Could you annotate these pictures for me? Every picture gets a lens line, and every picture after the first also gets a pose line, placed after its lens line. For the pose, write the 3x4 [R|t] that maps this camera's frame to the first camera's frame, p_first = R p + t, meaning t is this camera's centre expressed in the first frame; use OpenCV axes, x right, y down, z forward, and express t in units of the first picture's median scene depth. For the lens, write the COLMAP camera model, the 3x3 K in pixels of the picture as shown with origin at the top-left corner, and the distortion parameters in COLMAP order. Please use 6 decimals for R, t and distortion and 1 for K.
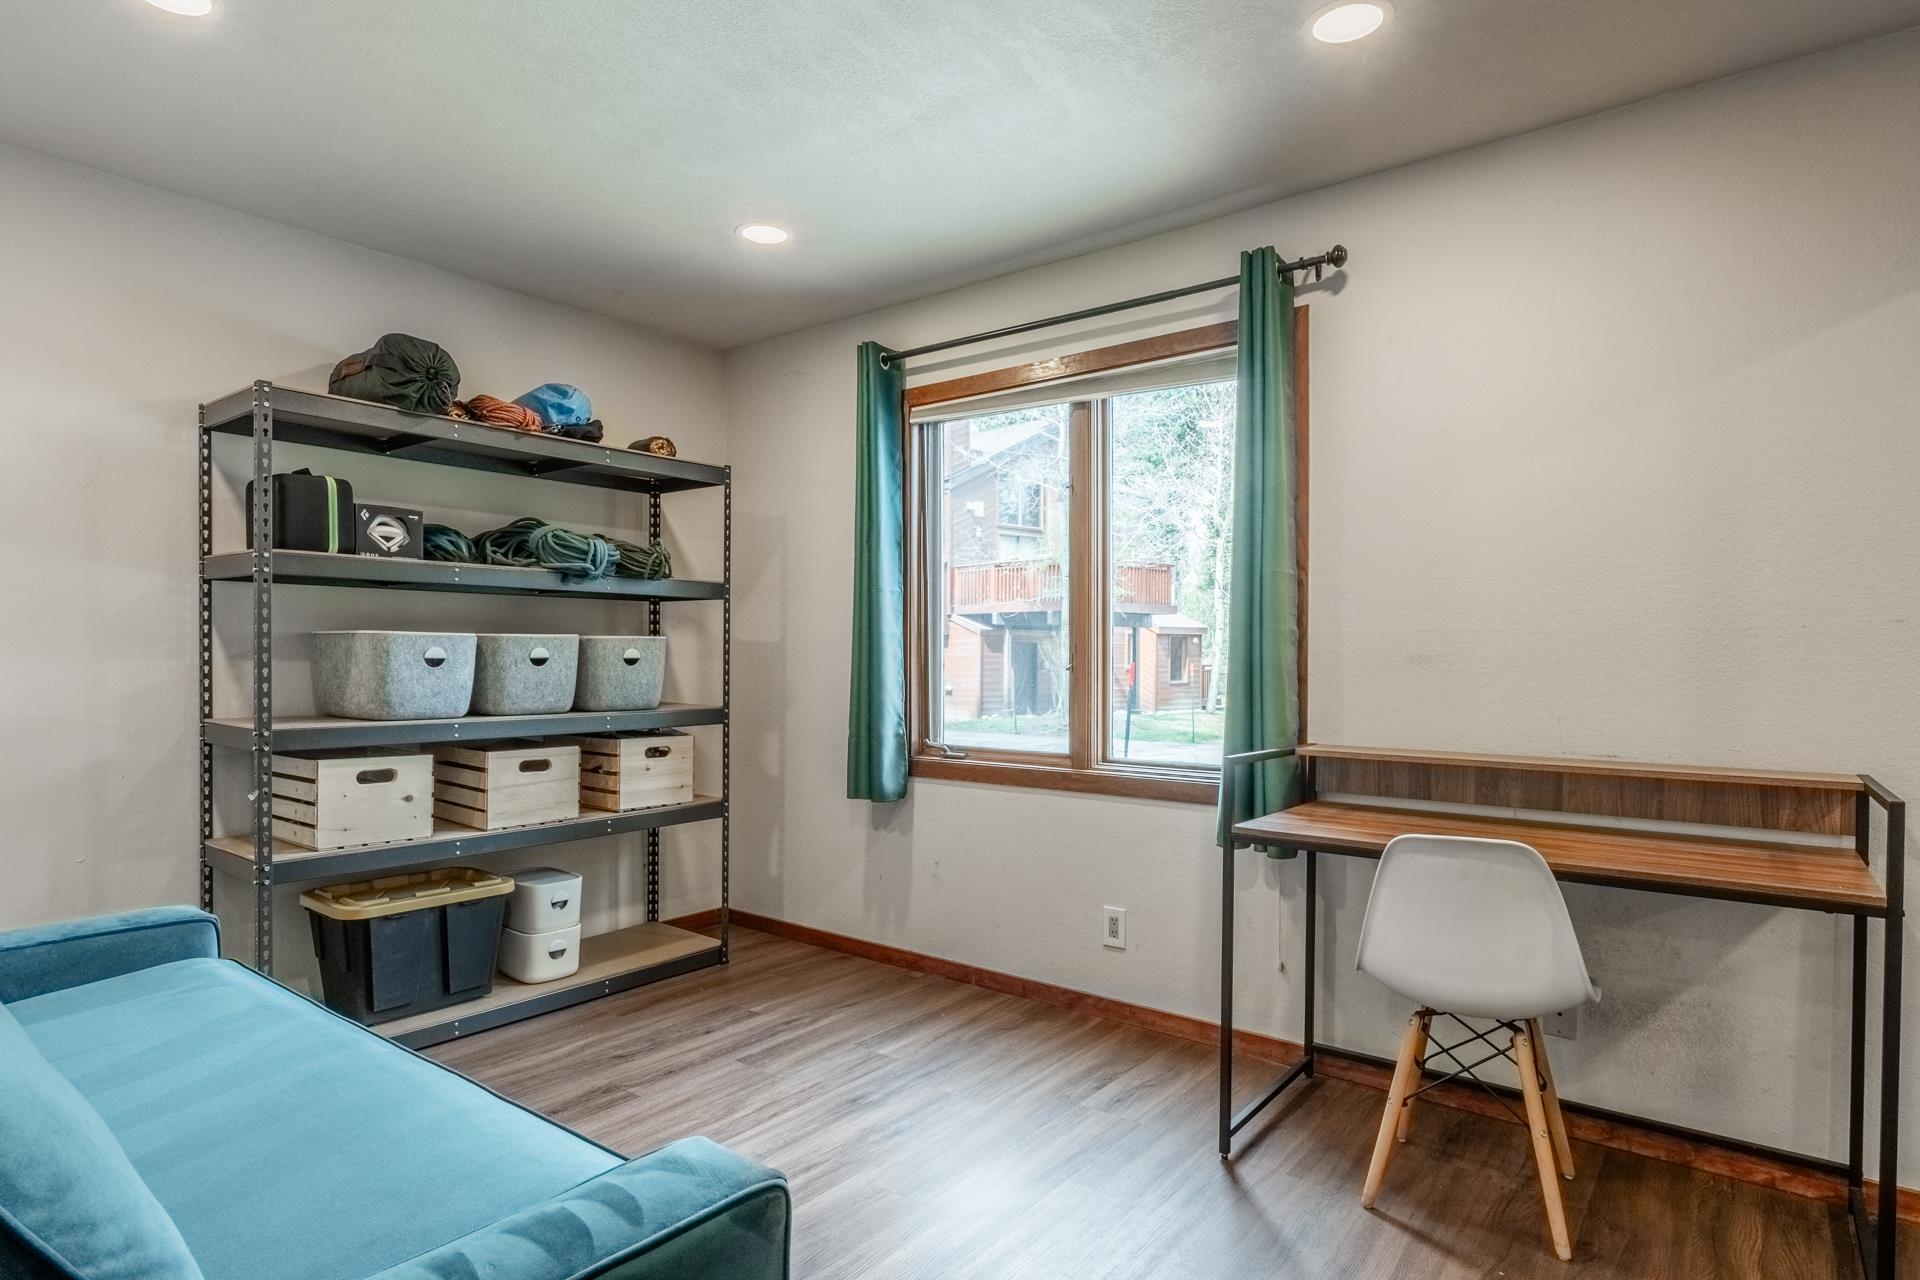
lens RADIAL K [[1026.3, 0, 919.9], [0, 1026.3, 677.9], [0, 0, 1]] dist [-0.004464, 0.001633]
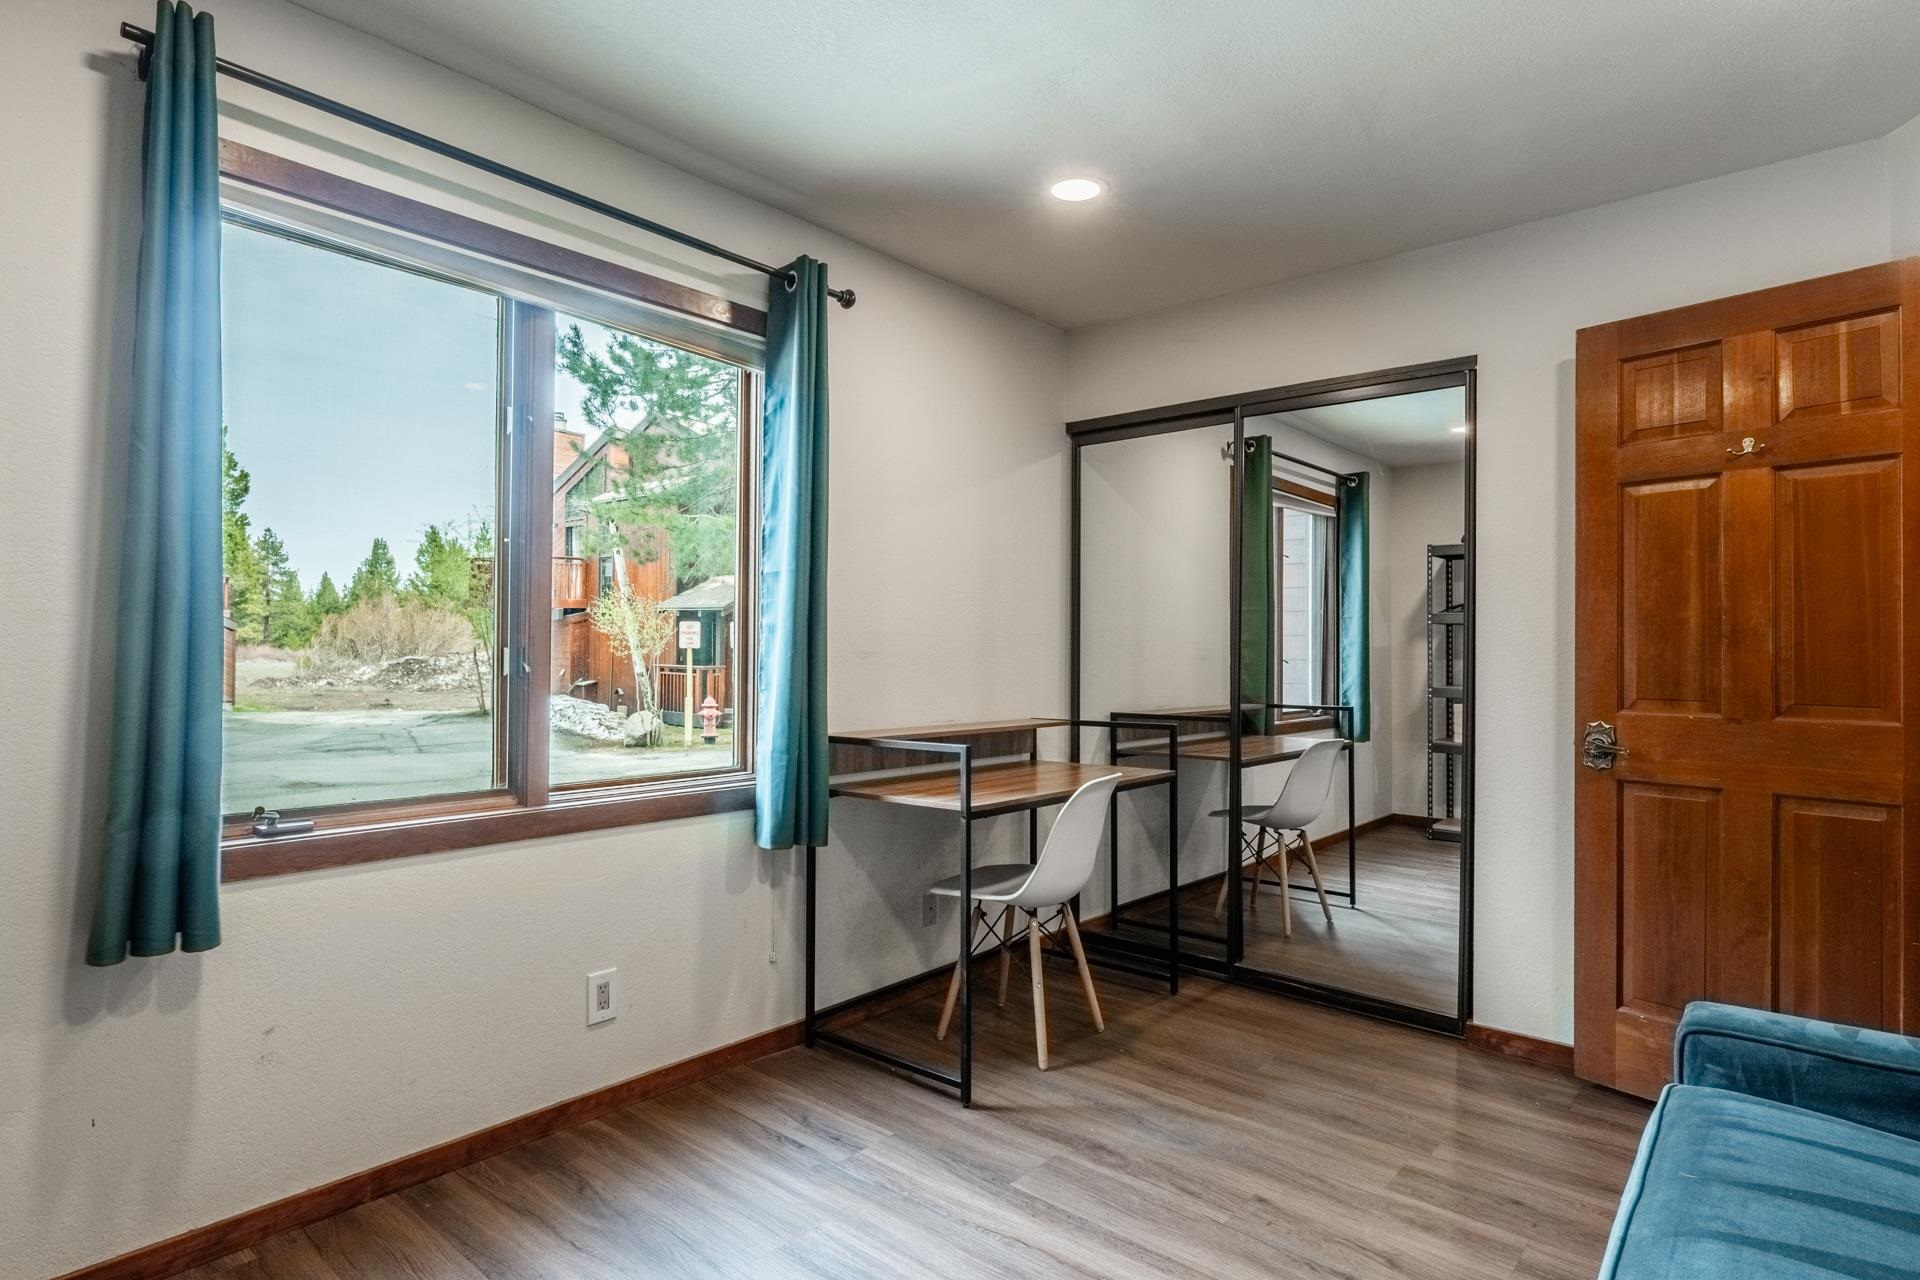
lens RADIAL K [[1026.3, 0, 952.6], [0, 1026.3, 638.5], [0, 0, 1]] dist [-0.004464, 0.001633]
pose [[0.029266, 0.009684, 0.999525, -0.597731], [0.012835, 0.999867, -0.010063, -0.019865], [-0.999489, 0.013123, 0.029138, 0.713532]]
